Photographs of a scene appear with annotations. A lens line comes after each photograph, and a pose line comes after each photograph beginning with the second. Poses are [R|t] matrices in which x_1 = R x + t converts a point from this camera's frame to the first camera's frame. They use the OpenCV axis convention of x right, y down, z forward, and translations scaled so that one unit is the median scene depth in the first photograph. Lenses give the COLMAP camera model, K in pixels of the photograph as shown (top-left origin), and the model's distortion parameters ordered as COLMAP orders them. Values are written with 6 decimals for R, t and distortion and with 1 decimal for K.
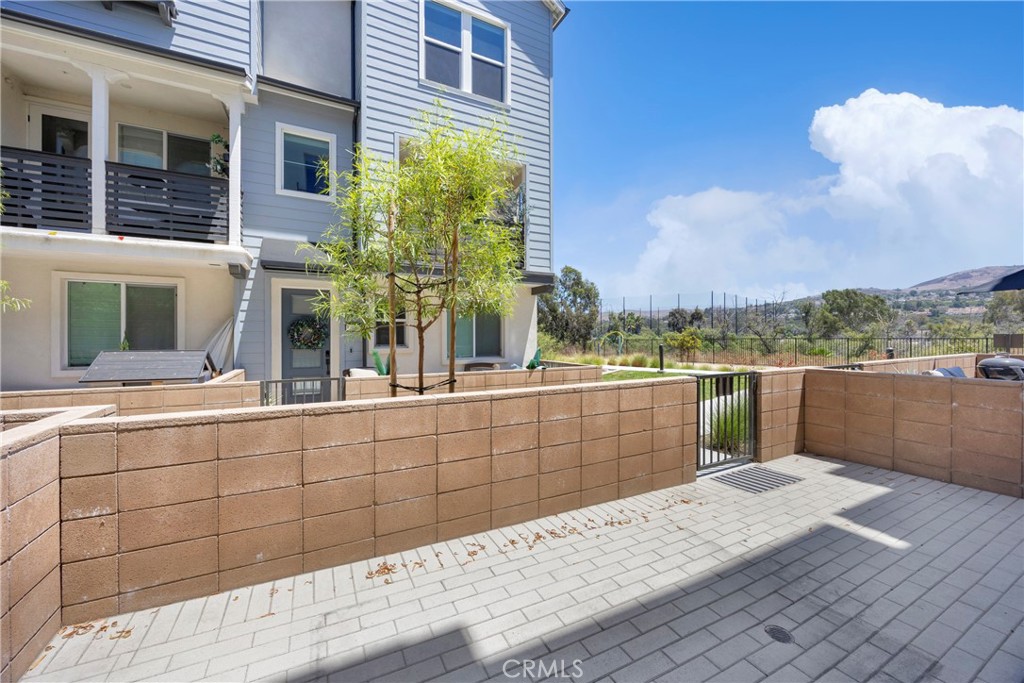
lens RADIAL K [[390.5, 0, 510.7], [0, 390.5, 336.6], [0, 0, 1]] dist [-0.000618, -0.000452]
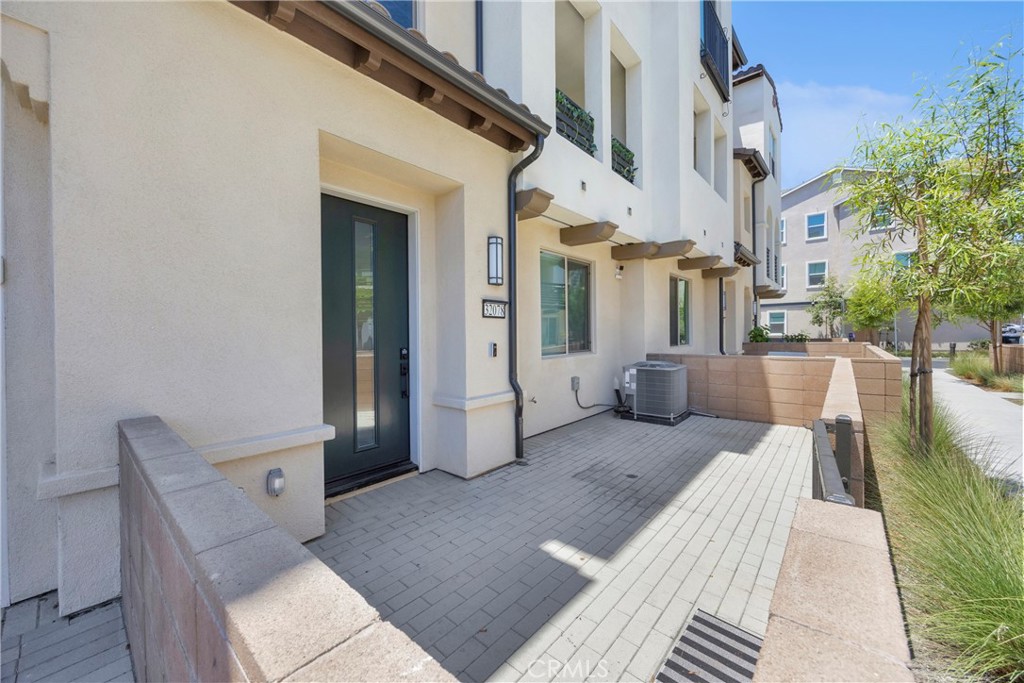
lens RADIAL K [[390.5, 0, 505.8], [0, 390.5, 334.1], [0, 0, 1]] dist [-0.000618, -0.000452]
pose [[-0.929973, 0.016327, -0.367265, 1.883799], [0.012014, 0.999829, 0.014026, -0.019523], [0.367431, 0.008631, -0.930011, 2.447173]]
